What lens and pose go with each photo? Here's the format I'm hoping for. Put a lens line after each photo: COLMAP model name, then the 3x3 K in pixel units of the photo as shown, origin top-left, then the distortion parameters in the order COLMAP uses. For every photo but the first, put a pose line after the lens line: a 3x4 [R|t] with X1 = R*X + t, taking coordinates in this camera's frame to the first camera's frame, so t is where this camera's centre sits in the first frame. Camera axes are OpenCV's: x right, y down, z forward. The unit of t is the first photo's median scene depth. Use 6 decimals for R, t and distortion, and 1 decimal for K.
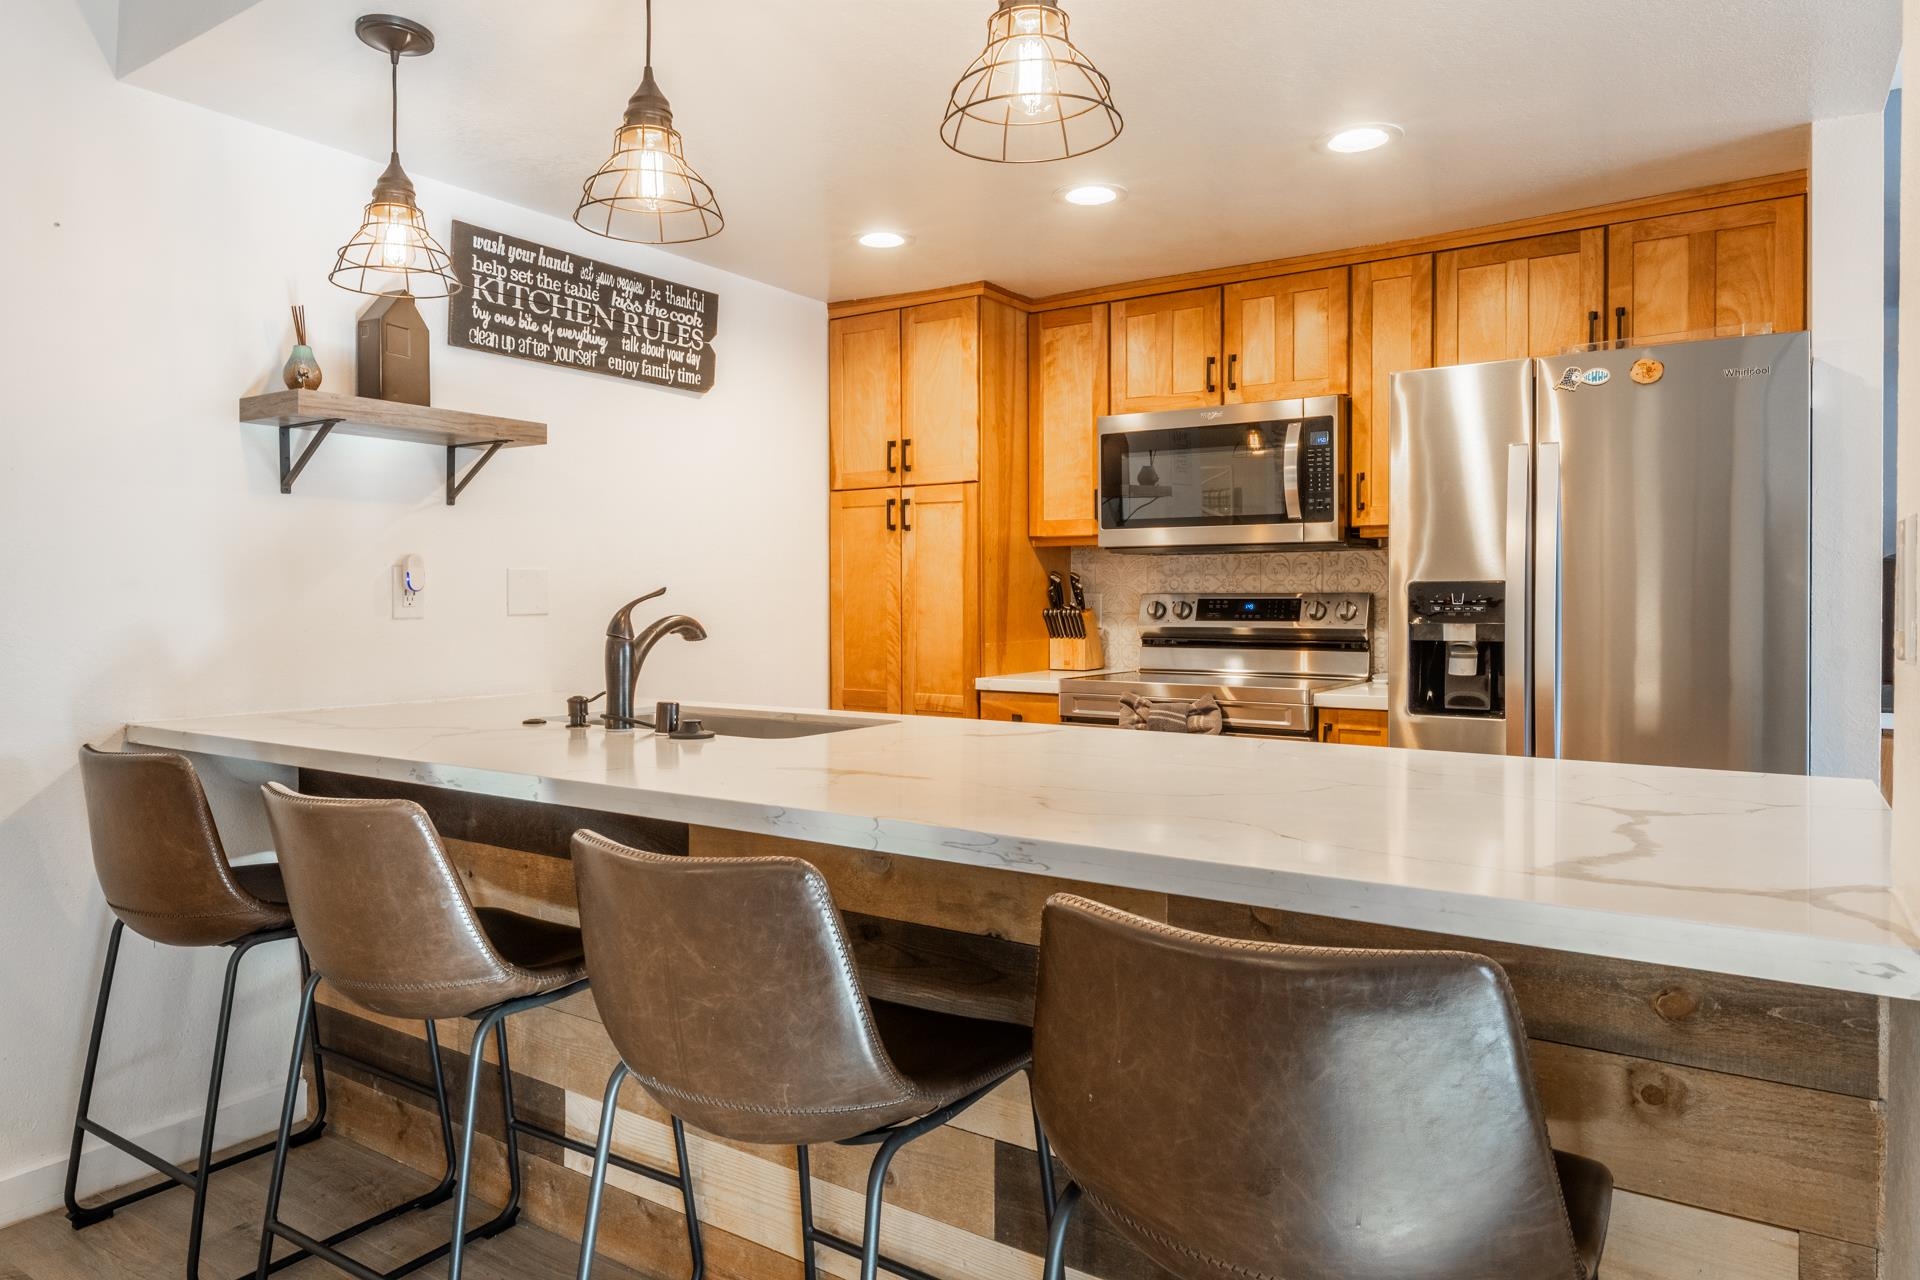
lens RADIAL K [[1207.0, 0, 937.1], [0, 1207.0, 612.1], [0, 0, 1]] dist [-0.001344, -0.000876]
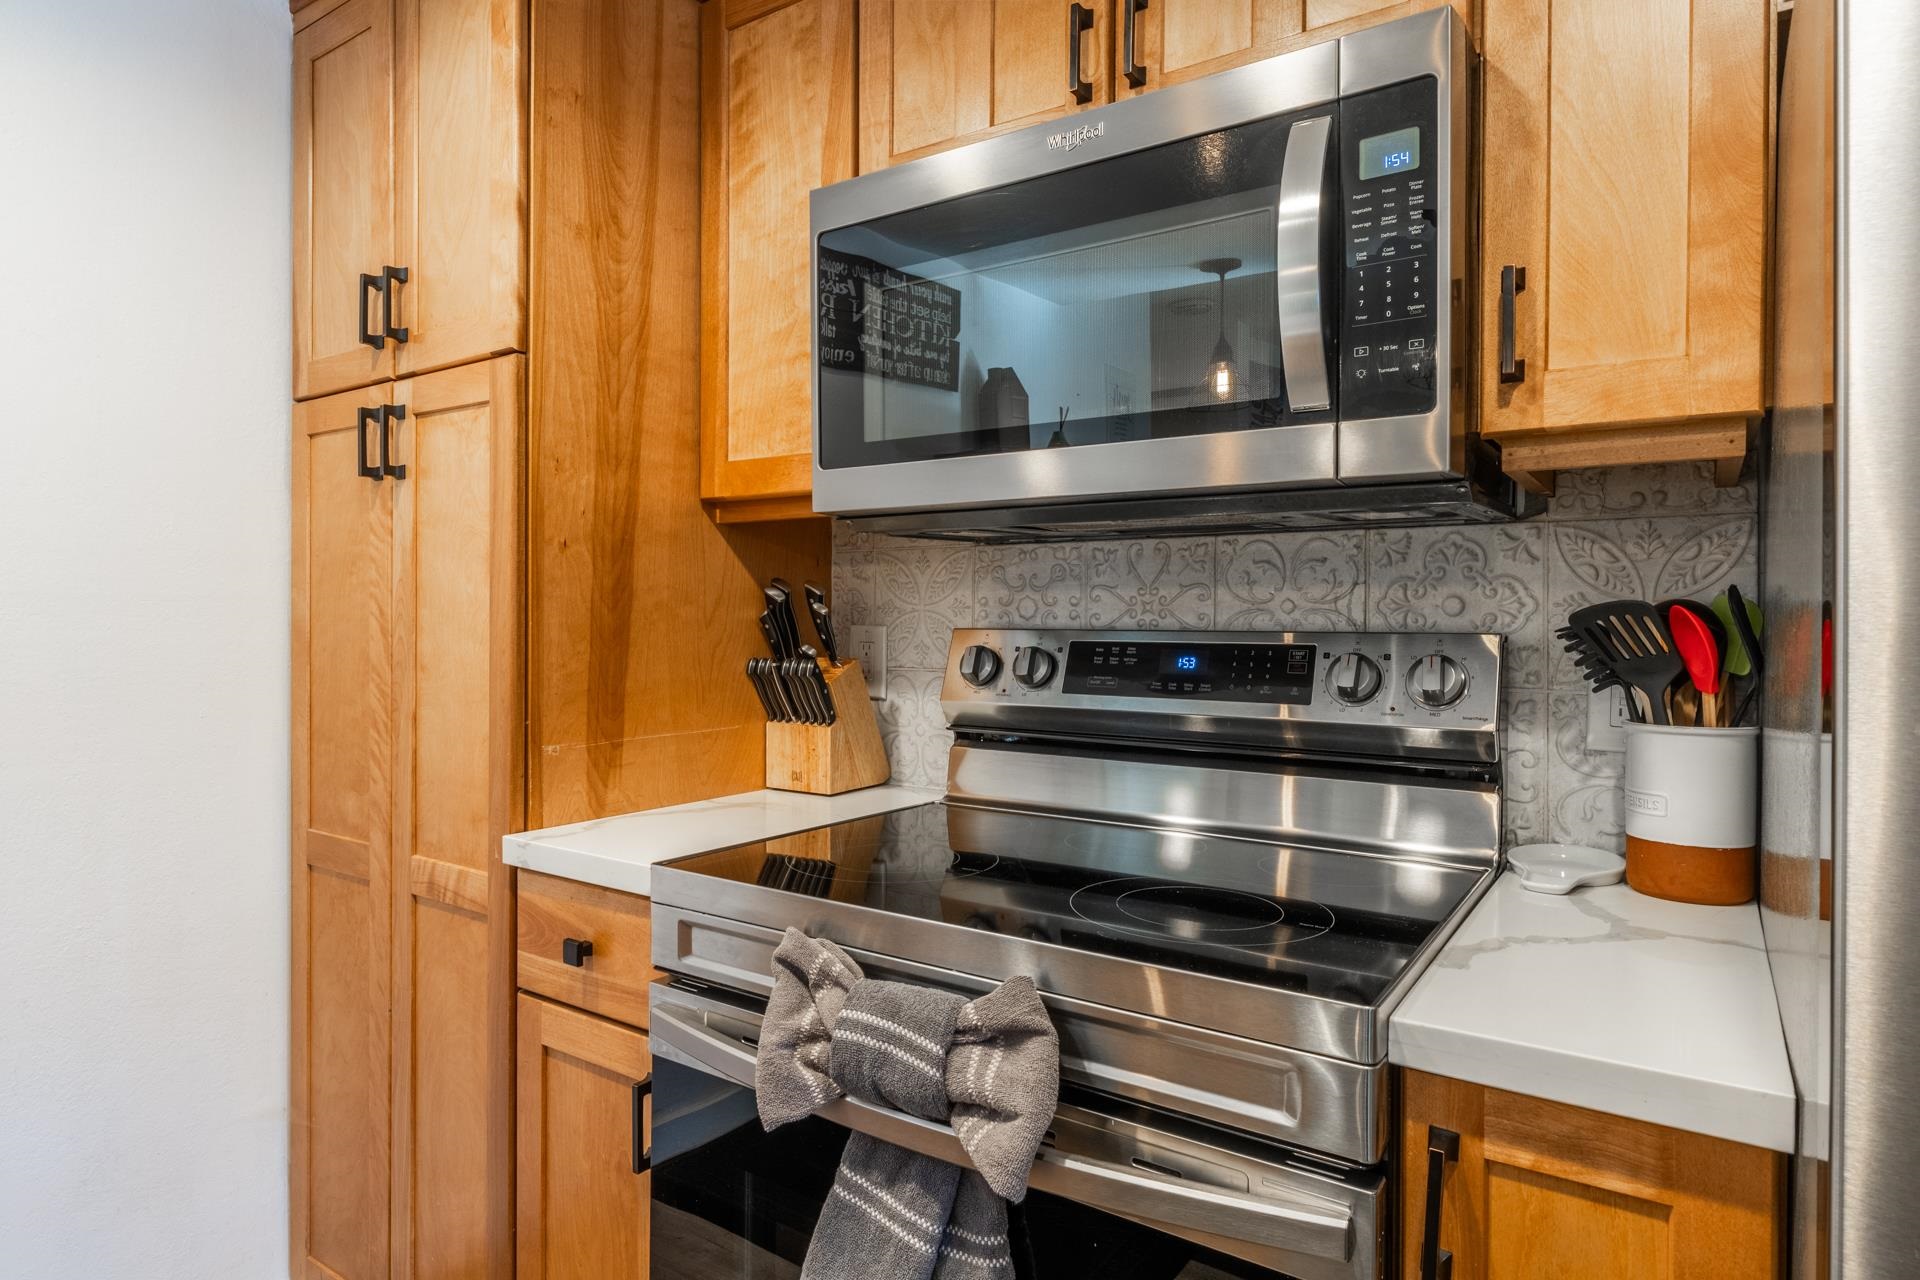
lens RADIAL K [[1083.3, 0, 937.5], [0, 1083.3, 625.1], [0, 0, 1]] dist [-0.003012, -0.000553]
pose [[0.999913, 0.008637, -0.009954, 0.200642], [-0.008730, 0.999918, -0.009341, -0.015132], [0.009872, 0.009427, 0.999907, 0.712040]]
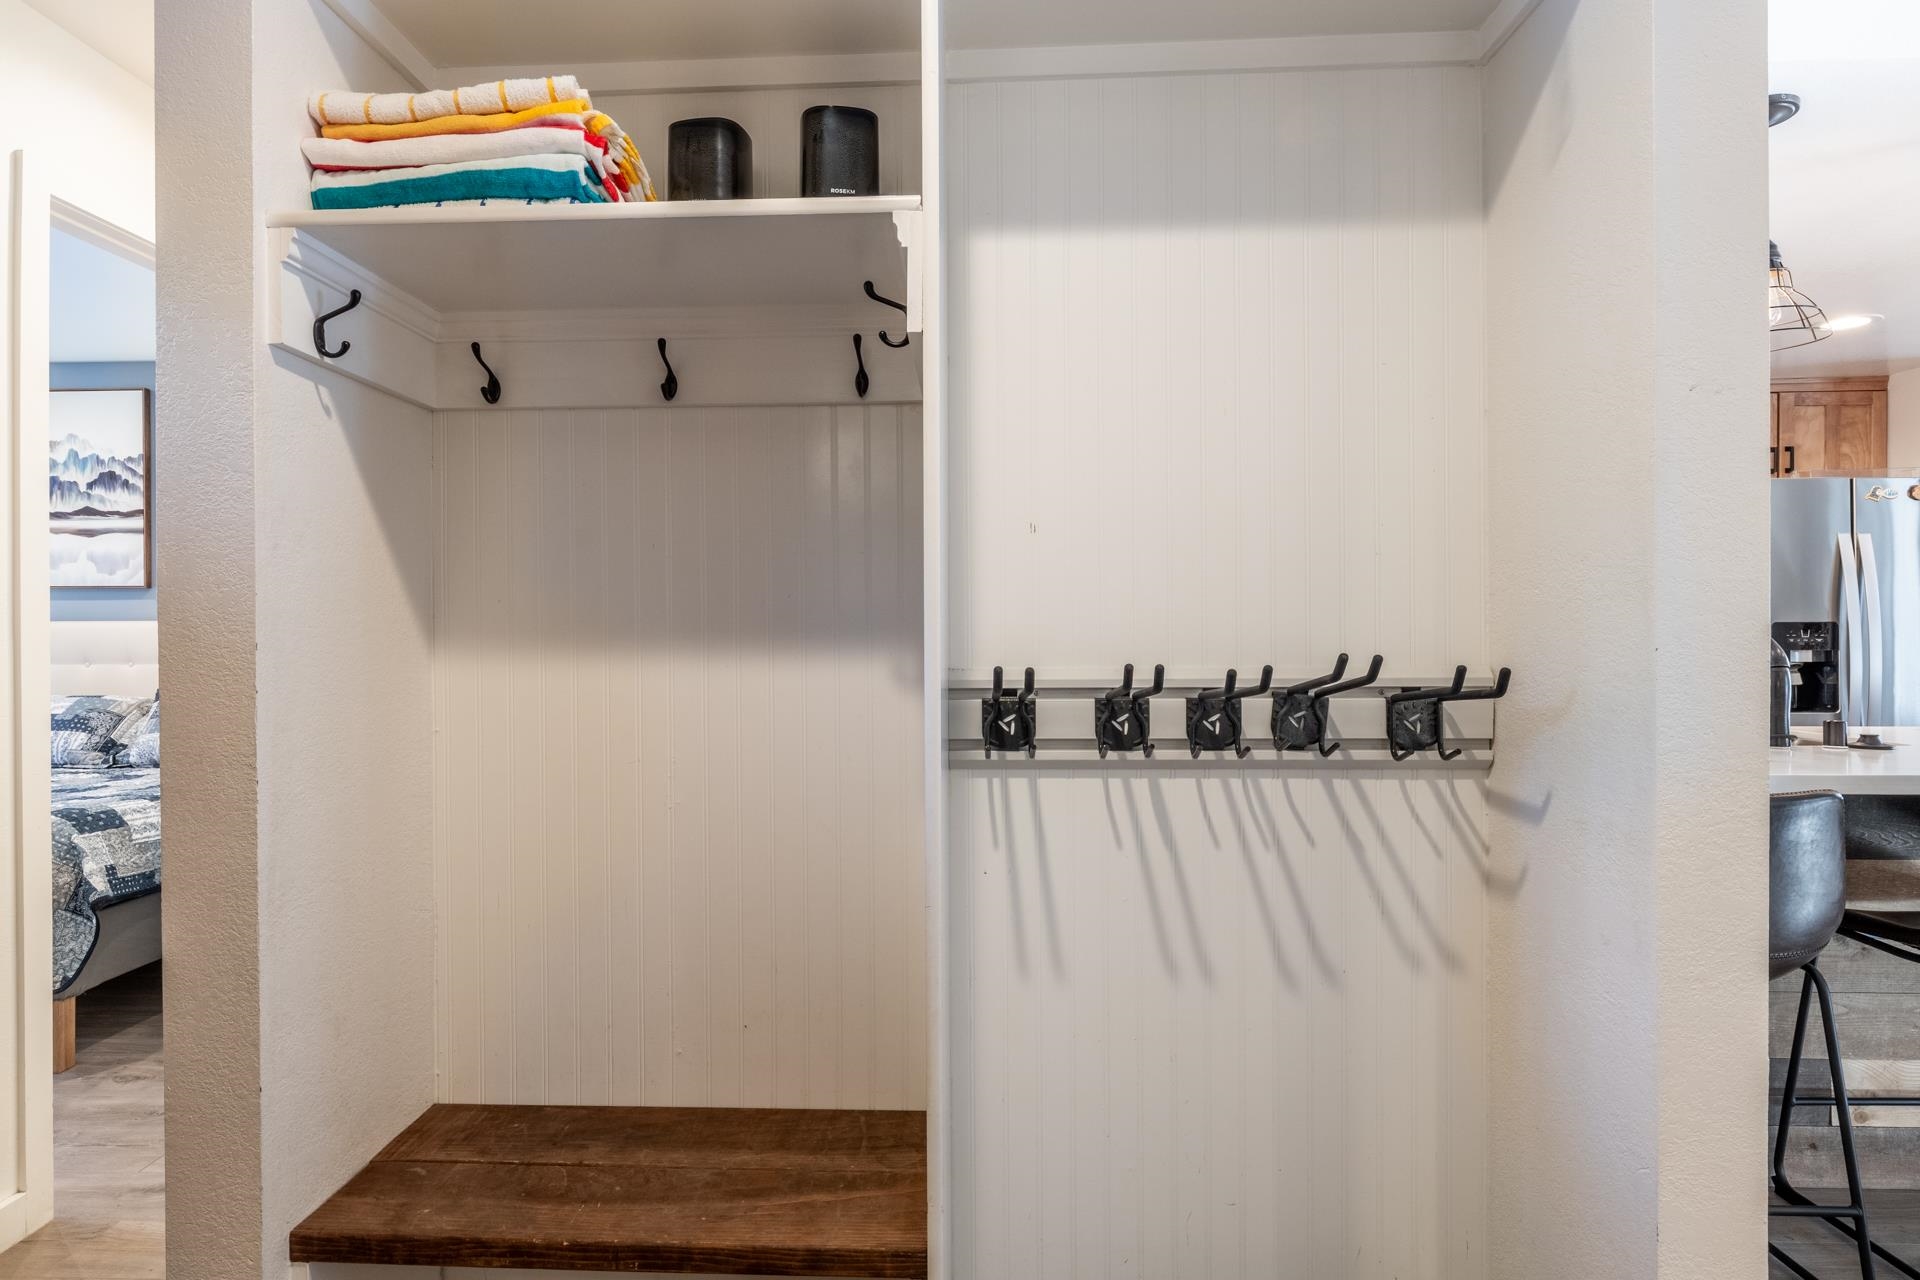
lens RADIAL K [[1089.0, 0, 907.7], [0, 1089.0, 636.0], [0, 0, 1]] dist [-0.004649, -0.000991]
pose [[0.854030, -0.001761, 0.520221, -1.011058], [0.007194, 0.999939, -0.008424, -0.004418], [-0.520174, 0.010937, 0.853990, 0.359527]]
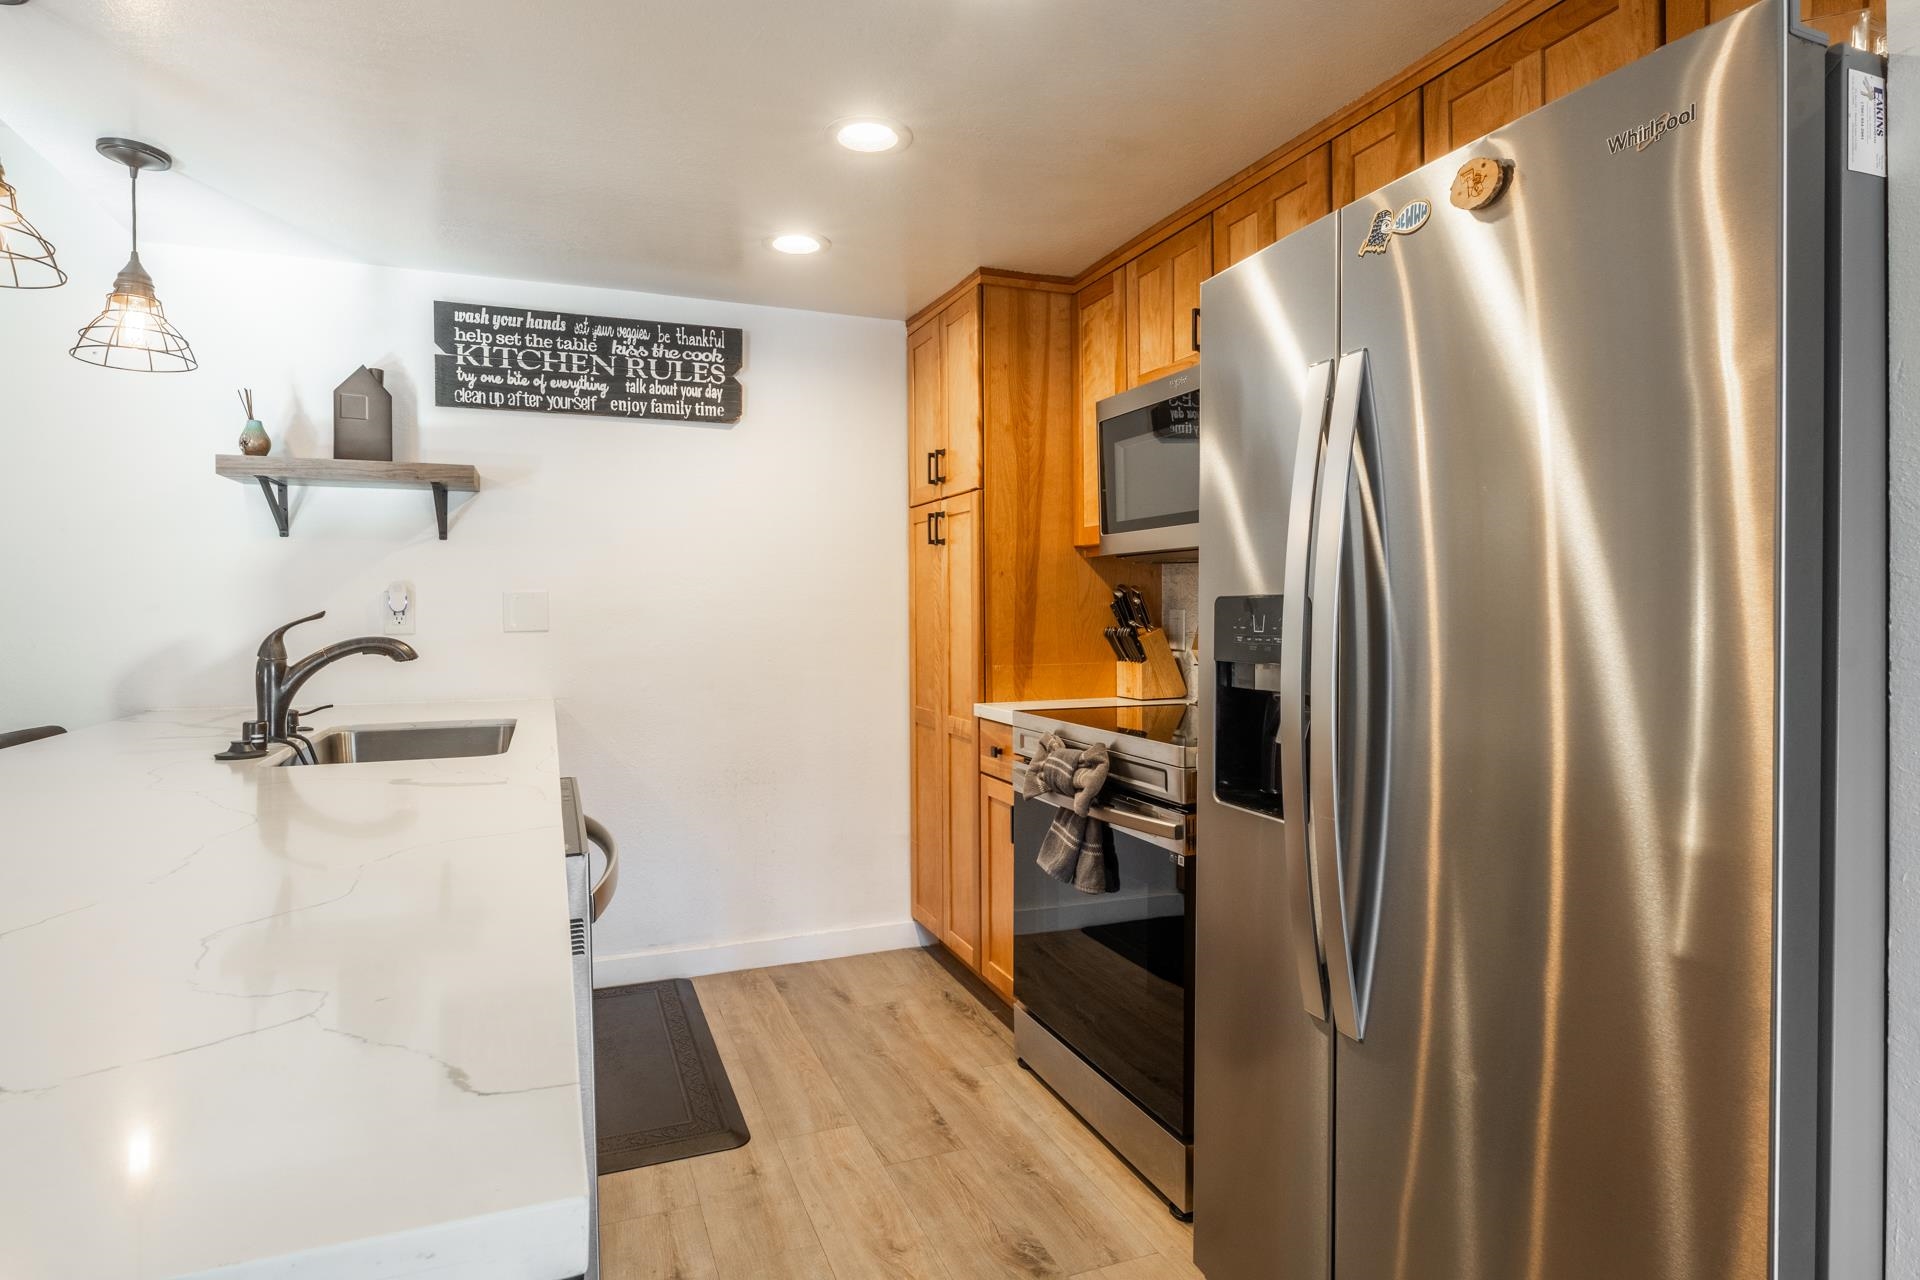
lens RADIAL K [[1001.3, 0, 938.4], [0, 1001.3, 622.8], [0, 0, 1]] dist [-0.005327, -0.000891]
pose [[0.824287, 0.006188, -0.566139, 0.489662], [-0.003890, 0.999979, 0.005266, -0.011616], [0.566159, -0.002138, 0.824293, 0.399308]]
